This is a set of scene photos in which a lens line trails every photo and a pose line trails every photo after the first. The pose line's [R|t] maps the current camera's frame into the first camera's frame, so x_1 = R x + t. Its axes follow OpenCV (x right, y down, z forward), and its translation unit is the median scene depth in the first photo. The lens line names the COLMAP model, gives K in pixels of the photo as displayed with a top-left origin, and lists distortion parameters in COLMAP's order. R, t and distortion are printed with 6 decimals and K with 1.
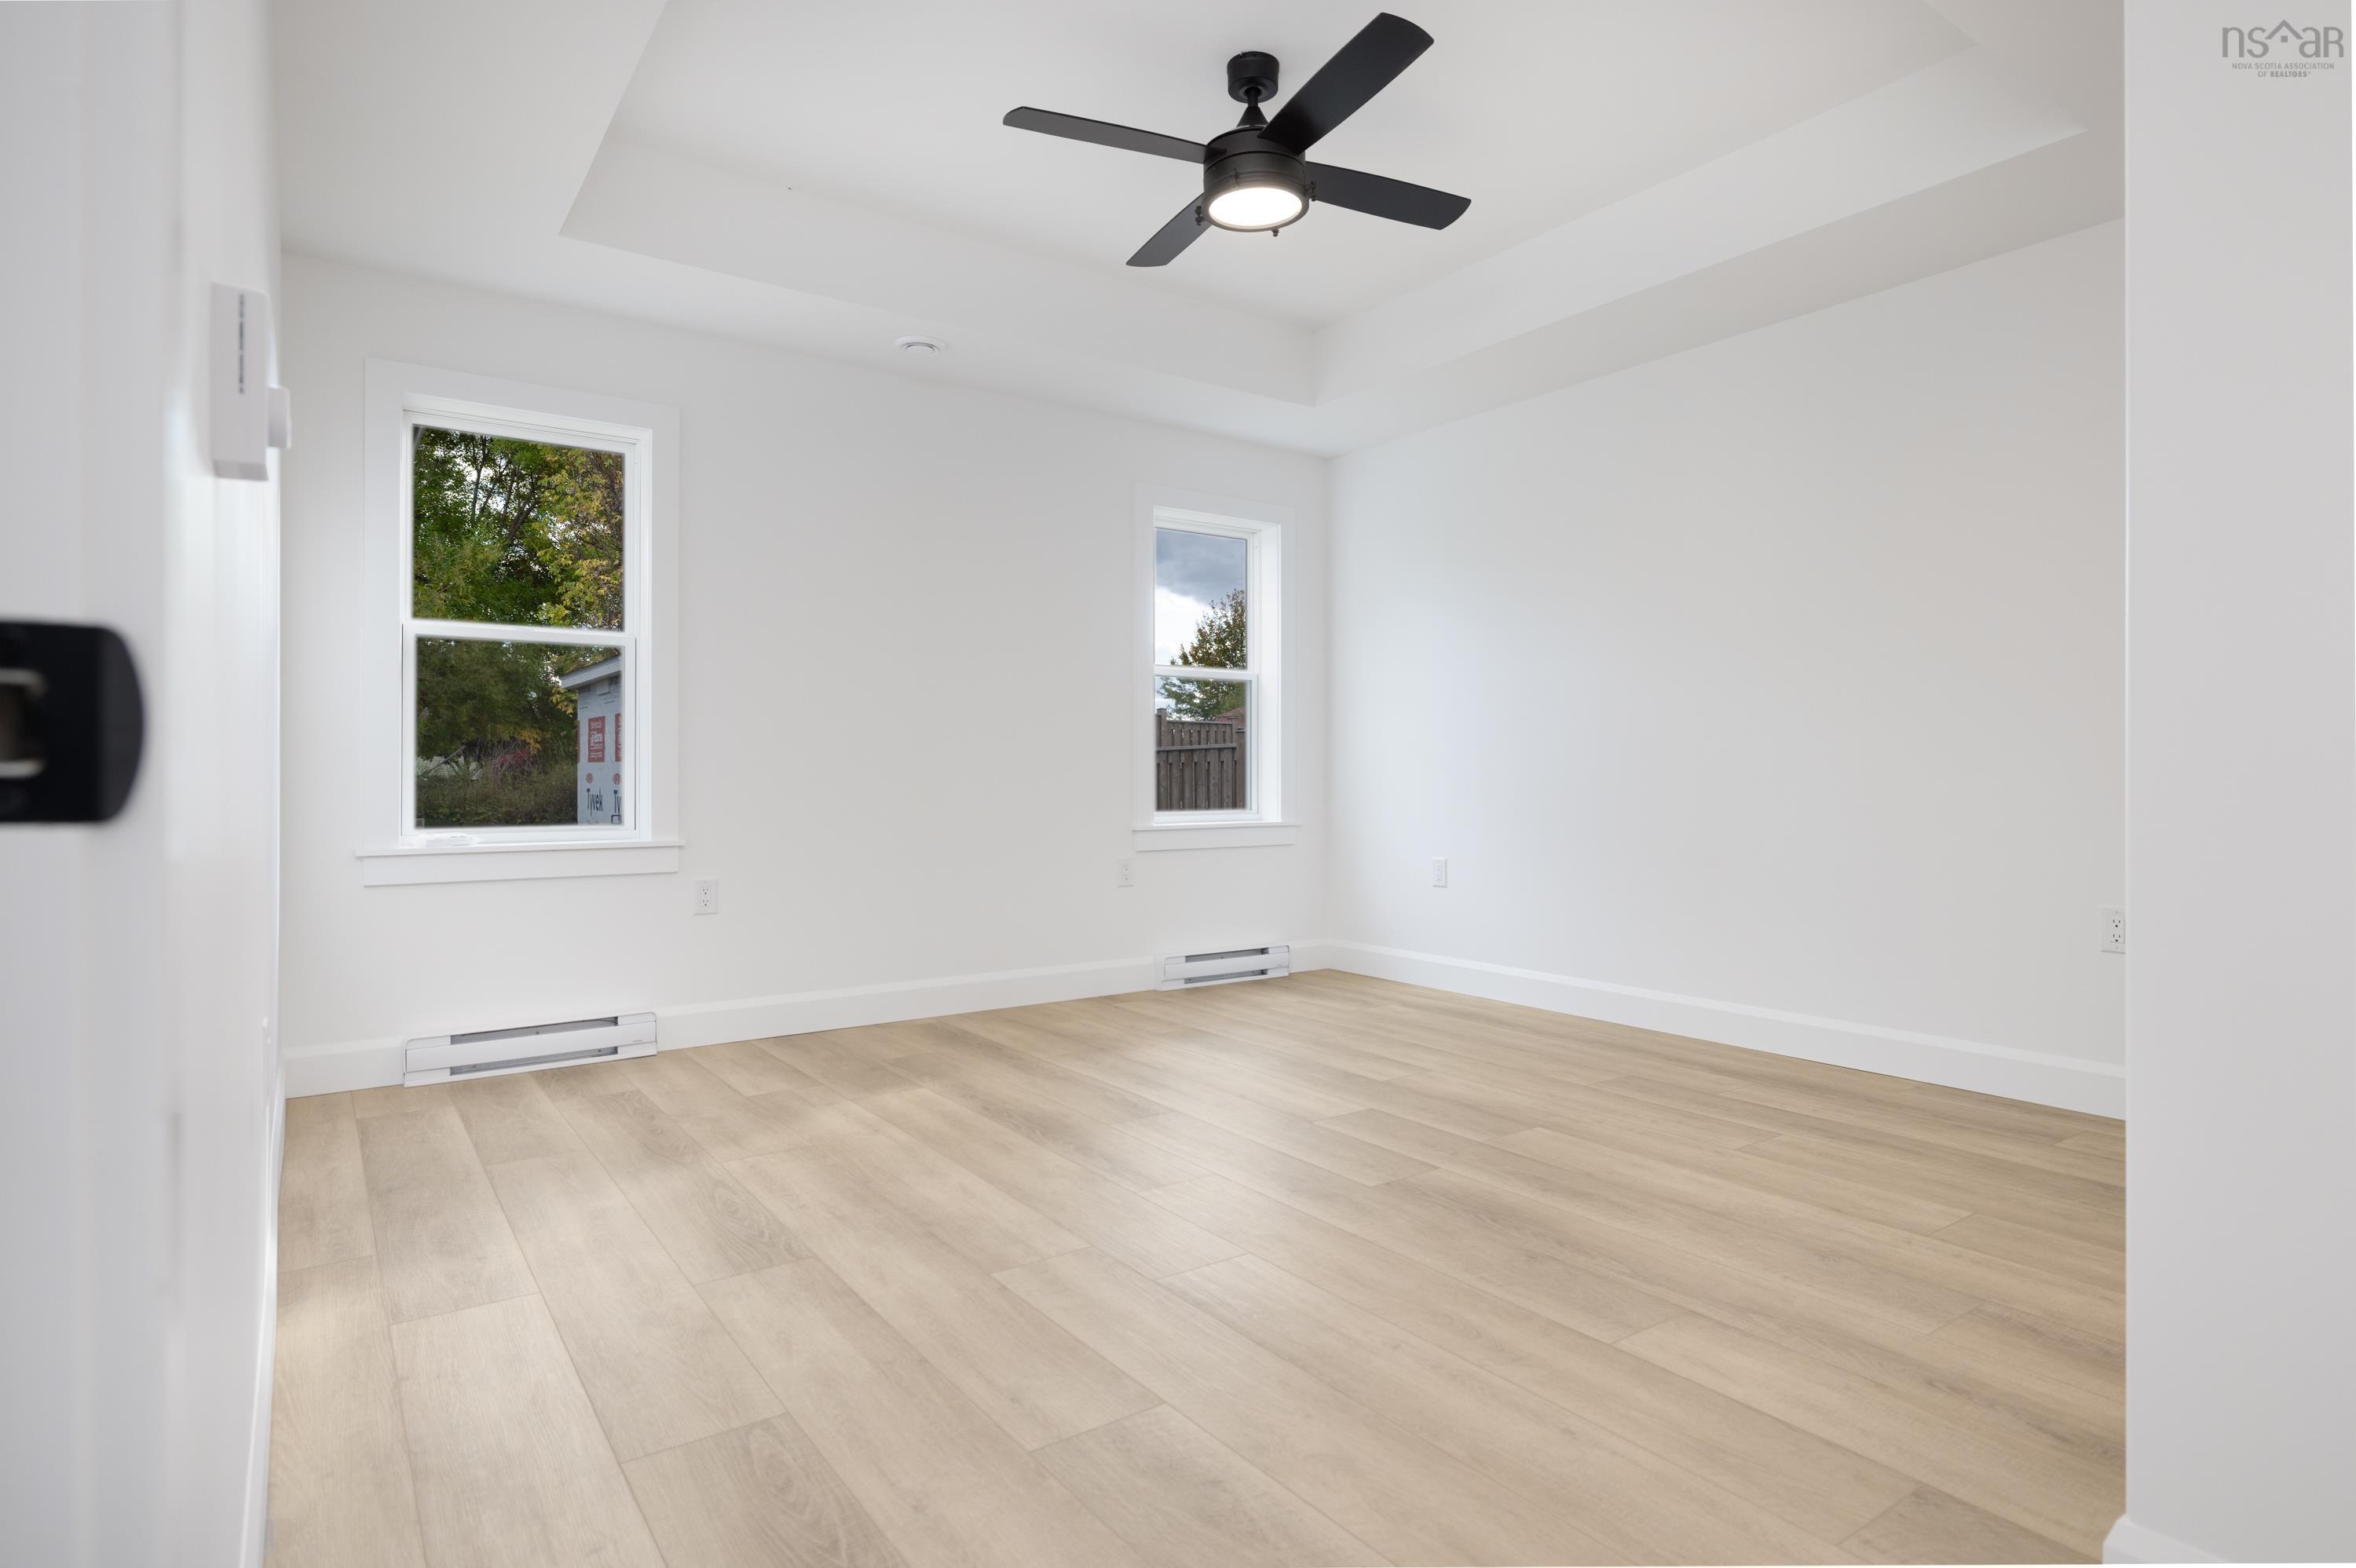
lens RADIAL K [[1264.2, 0, 1175.1], [0, 1264.2, 776.9], [0, 0, 1]] dist [-0.000174, 0.000663]
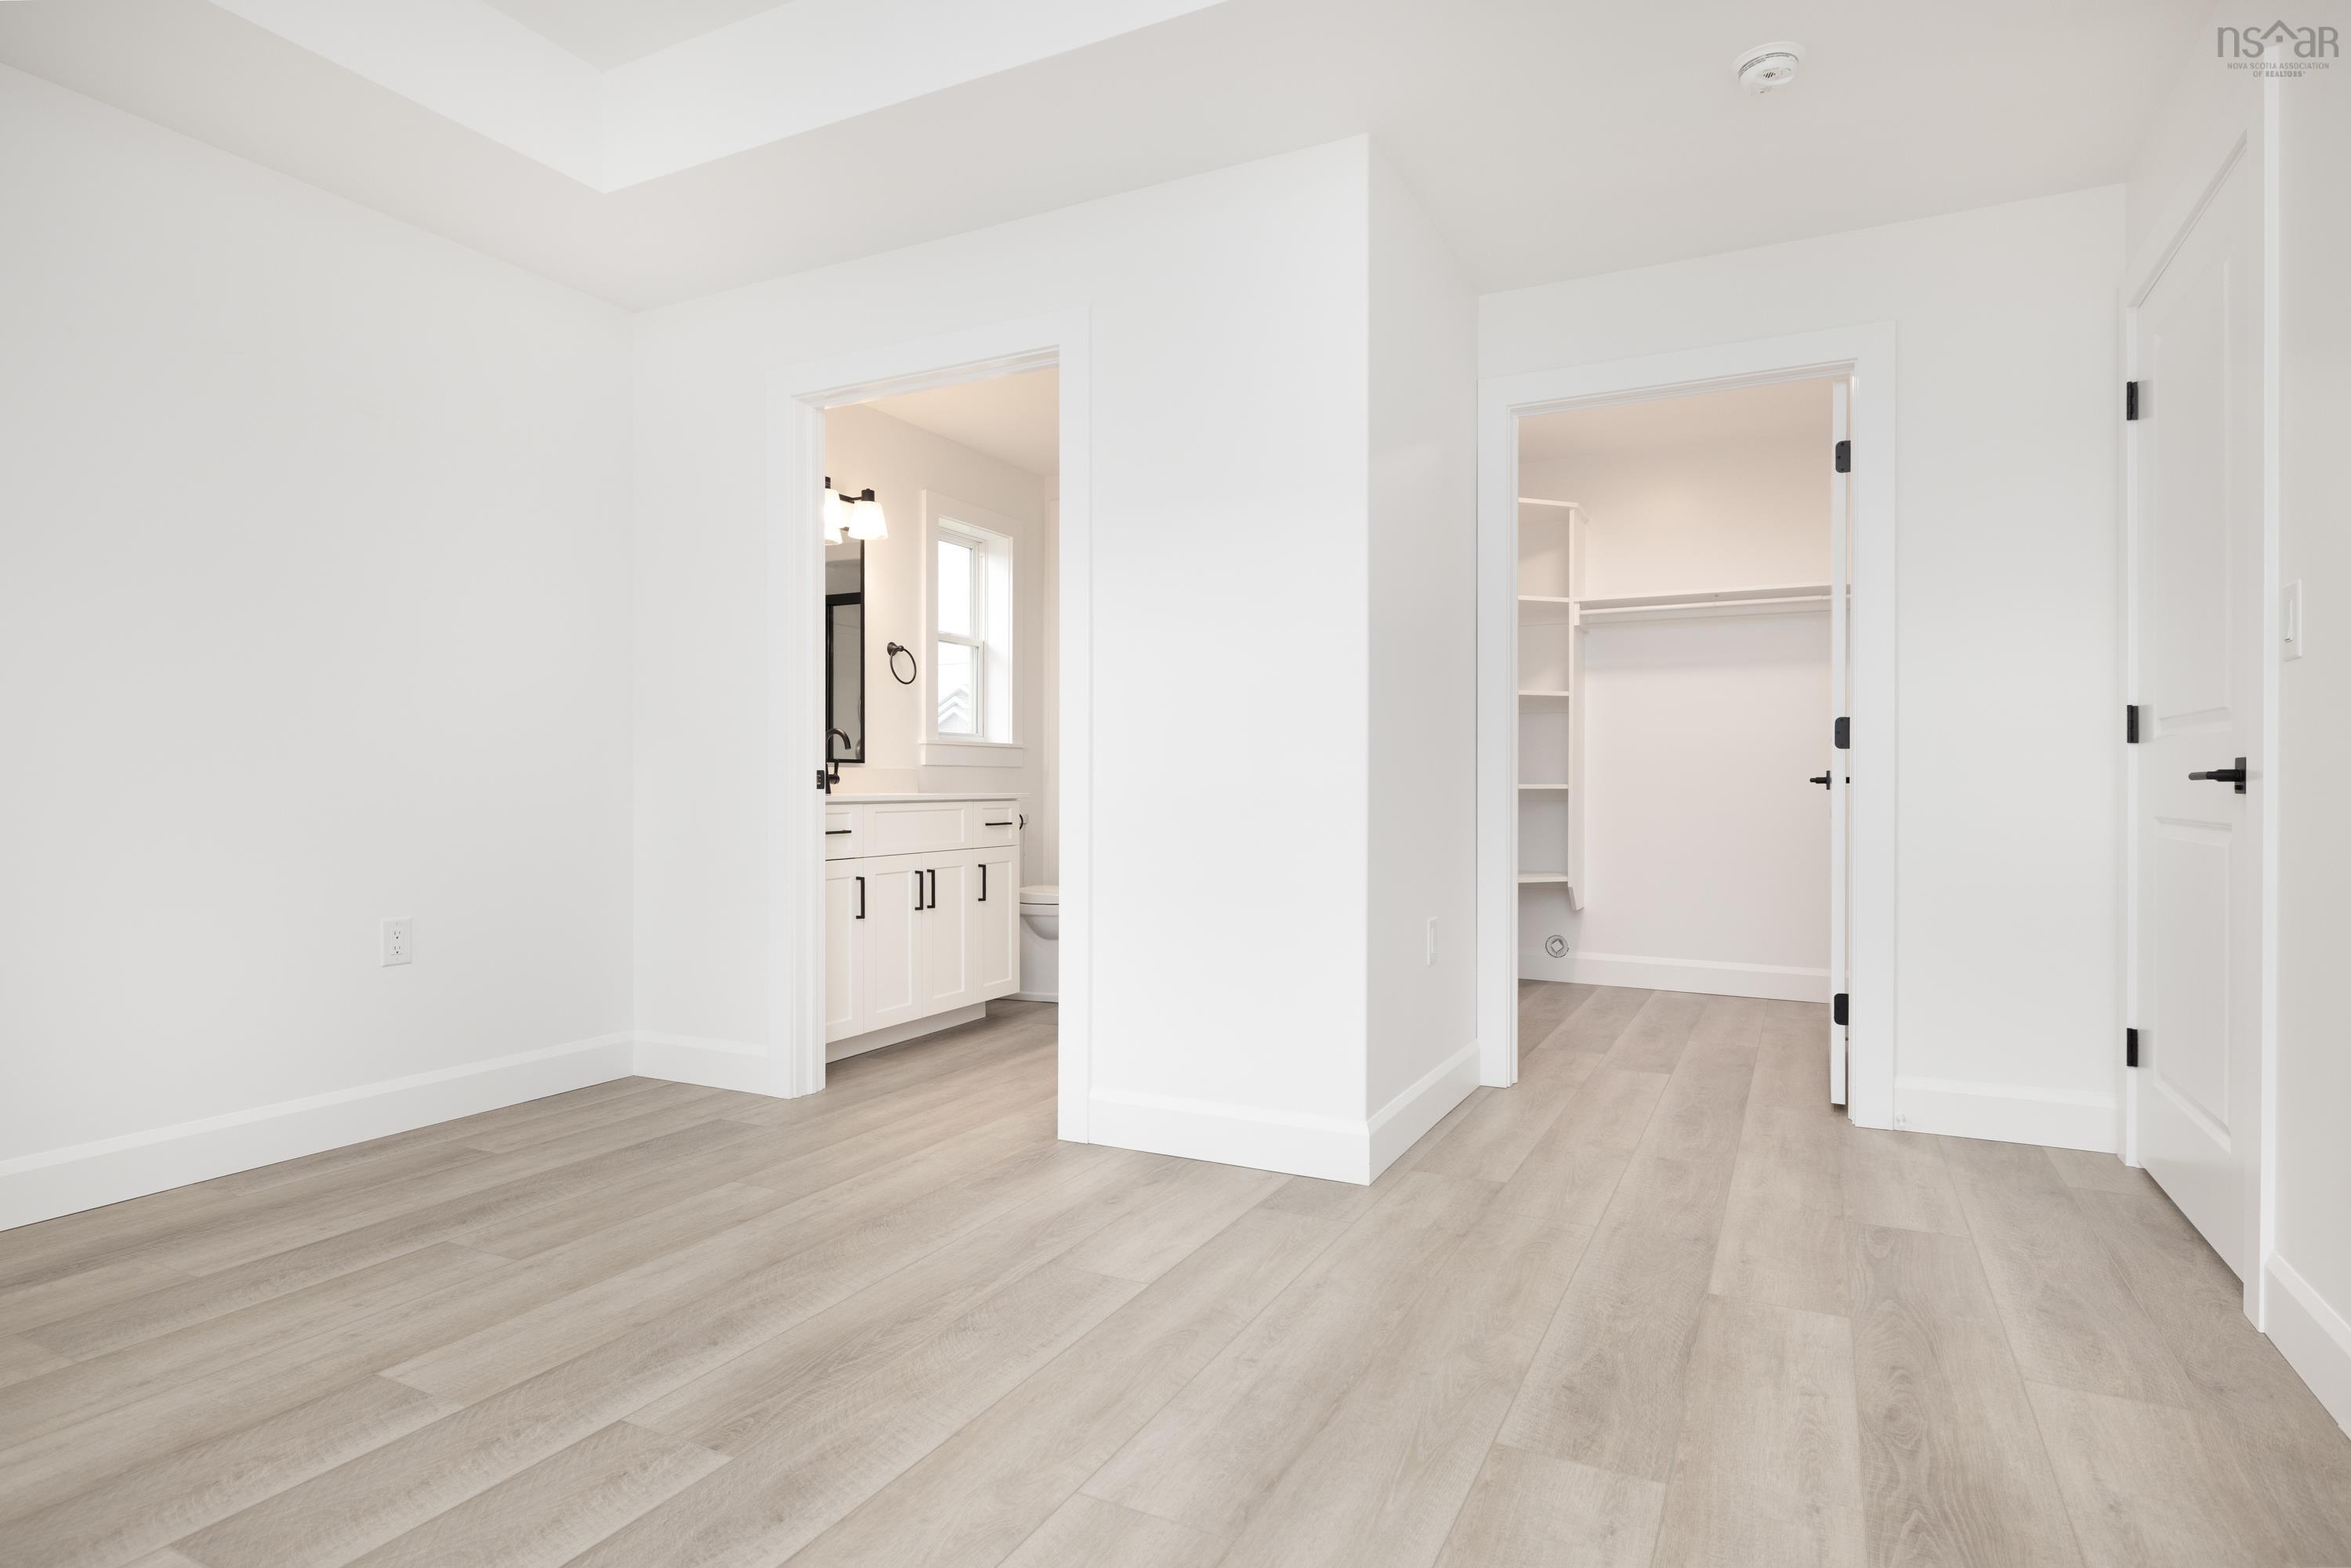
lens RADIAL K [[1261.6, 0, 1172.6], [0, 1261.6, 776.9], [0, 0, 1]] dist [-0.000174, 0.000663]
pose [[-0.476540, 0.004338, 0.879142, -0.621665], [0.000892, 0.999990, -0.004451, -0.003918], [-0.879152, -0.001337, -0.476539, 1.416193]]
